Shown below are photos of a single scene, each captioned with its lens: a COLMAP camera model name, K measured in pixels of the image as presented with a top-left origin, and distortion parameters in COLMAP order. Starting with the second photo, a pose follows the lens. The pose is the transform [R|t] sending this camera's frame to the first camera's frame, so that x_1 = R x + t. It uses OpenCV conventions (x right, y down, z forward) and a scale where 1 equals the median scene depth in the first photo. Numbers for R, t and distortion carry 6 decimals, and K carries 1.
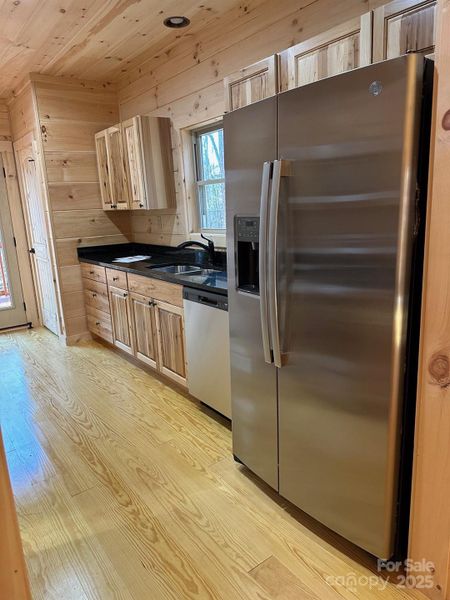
lens RADIAL K [[420.6, 0, 226.6], [0, 420.6, 299.7], [0, 0, 1]] dist [0.039876, -0.055872]
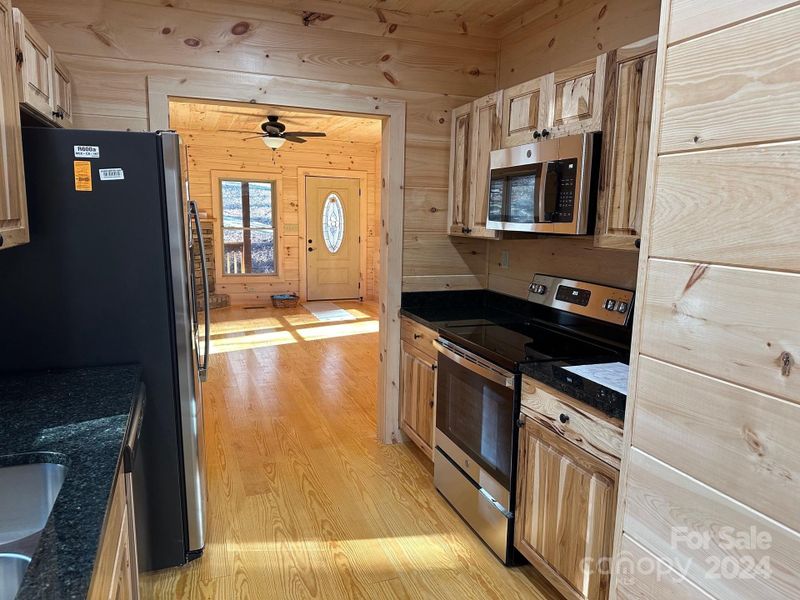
lens RADIAL K [[560.8, 0, 397.3], [0, 560.8, 305.5], [0, 0, 1]] dist [0.039876, -0.055872]
pose [[-0.959242, -0.017687, 0.282033, -0.673192], [0.088125, 0.929545, 0.358023, -0.434824], [-0.268495, 0.368284, -0.890100, 1.807969]]
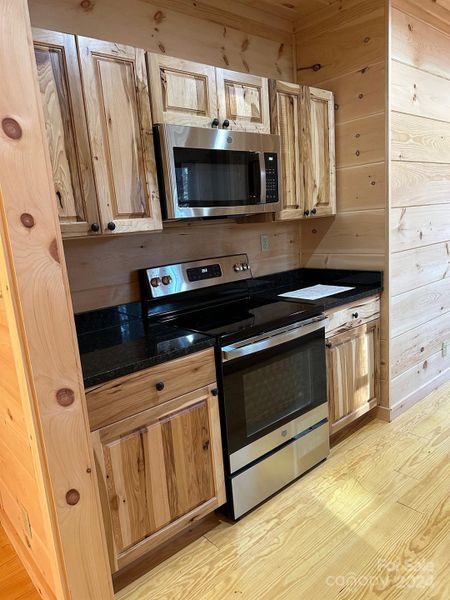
lens RADIAL K [[420.6, 0, 224.6], [0, 420.6, 304.5], [0, 0, 1]] dist [0.039876, -0.055872]
pose [[0.077273, 0.234587, -0.969019, 0.441188], [-0.151990, 0.963337, 0.221091, -0.125163], [0.985357, 0.130197, 0.110095, 0.448954]]
